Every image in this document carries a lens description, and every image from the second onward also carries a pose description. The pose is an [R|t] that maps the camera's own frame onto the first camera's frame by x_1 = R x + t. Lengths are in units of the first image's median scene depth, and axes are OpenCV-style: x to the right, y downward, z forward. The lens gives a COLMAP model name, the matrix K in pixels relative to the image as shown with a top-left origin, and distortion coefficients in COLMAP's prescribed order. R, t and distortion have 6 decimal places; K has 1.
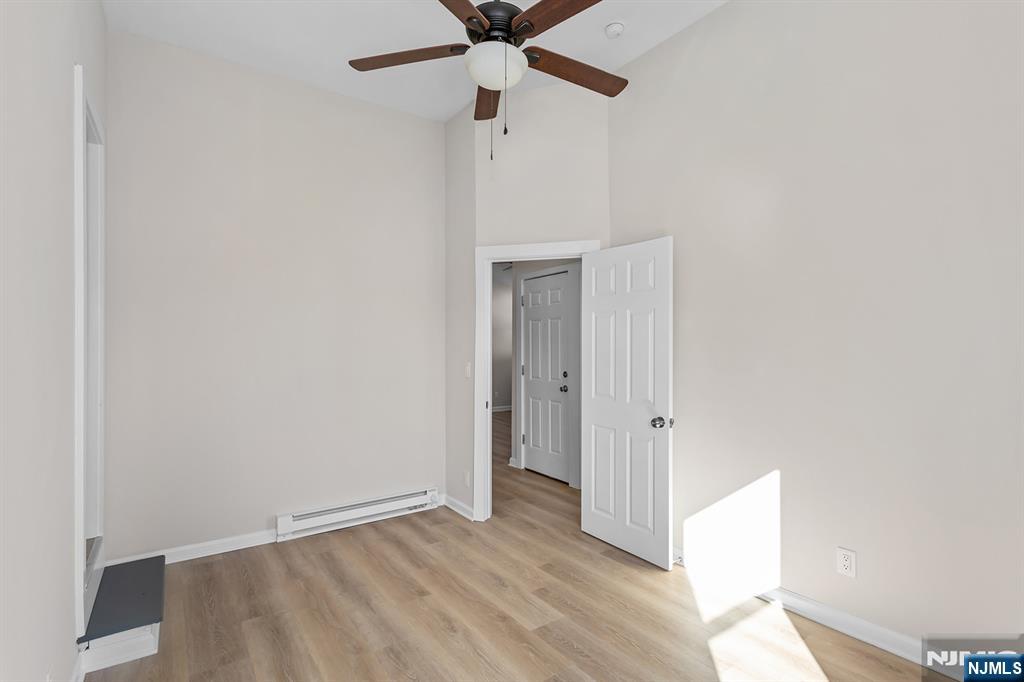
lens RADIAL K [[492.5, 0, 514.8], [0, 492.5, 343.0], [0, 0, 1]] dist [-0.000555, 0.000083]
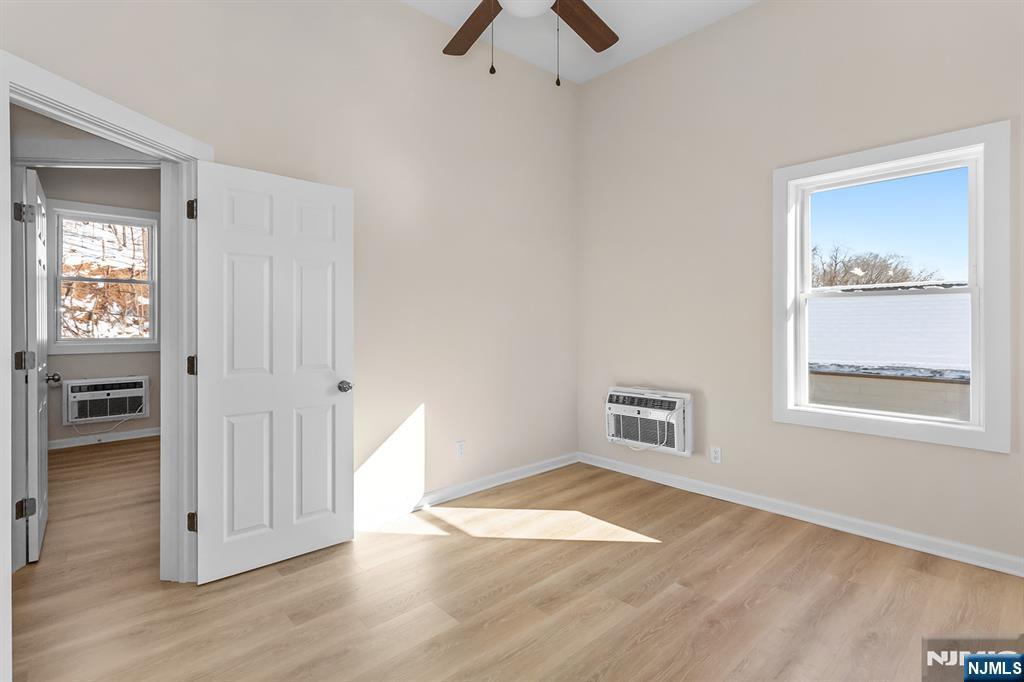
lens RADIAL K [[508.8, 0, 508.8], [0, 508.8, 322.5], [0, 0, 1]] dist [-0.000658, 0.000392]
pose [[-0.117772, -0.017108, 0.992893, -0.709246], [-0.011110, 0.999812, 0.015910, 0.021062], [-0.992979, -0.009157, -0.117939, 0.826446]]
